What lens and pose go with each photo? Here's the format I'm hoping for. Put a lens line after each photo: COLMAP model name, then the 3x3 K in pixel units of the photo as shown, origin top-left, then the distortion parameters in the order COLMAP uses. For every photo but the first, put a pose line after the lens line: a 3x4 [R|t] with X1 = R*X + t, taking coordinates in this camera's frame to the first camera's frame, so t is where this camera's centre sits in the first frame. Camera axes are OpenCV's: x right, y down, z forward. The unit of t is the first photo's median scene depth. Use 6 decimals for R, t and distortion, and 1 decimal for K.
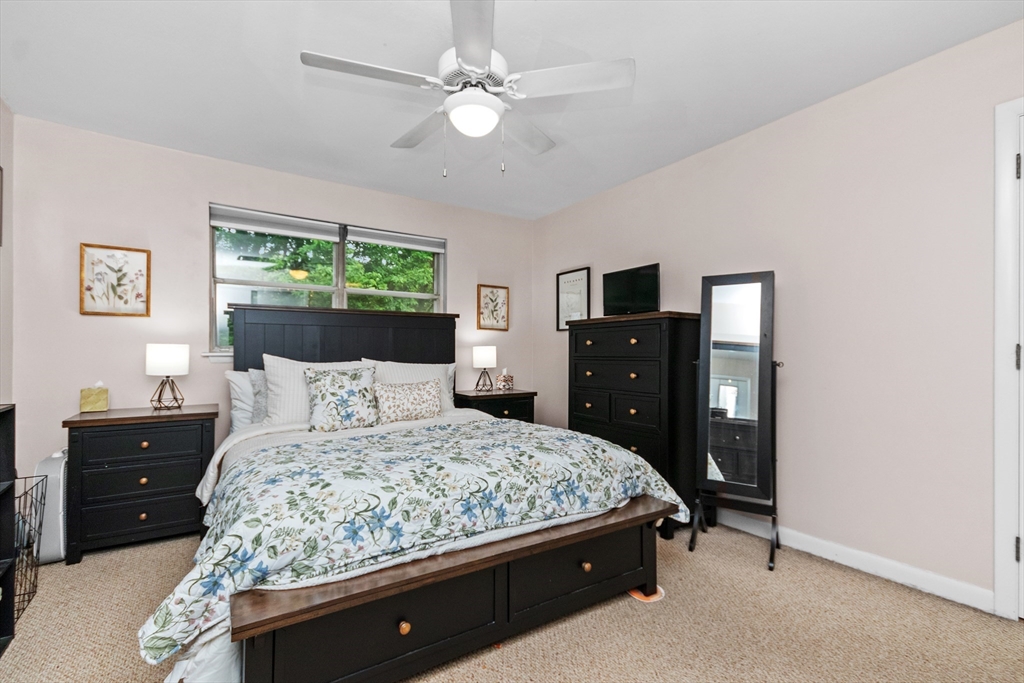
lens RADIAL K [[471.8, 0, 516.0], [0, 471.8, 342.2], [0, 0, 1]] dist [0.018594, -0.011905]
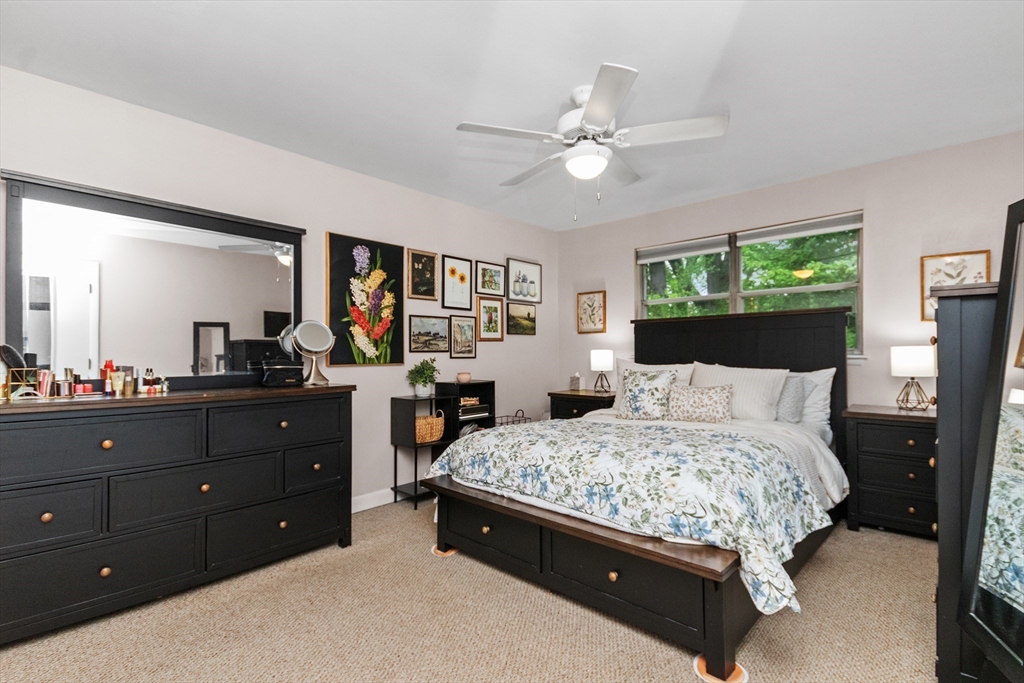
lens RADIAL K [[471.8, 0, 517.9], [0, 471.8, 348.1], [0, 0, 1]] dist [0.018594, -0.011905]
pose [[0.242451, -0.014446, -0.970056, 0.746955], [0.026344, 0.999618, -0.008301, 0.001394], [0.969806, -0.023543, 0.242739, 0.409429]]
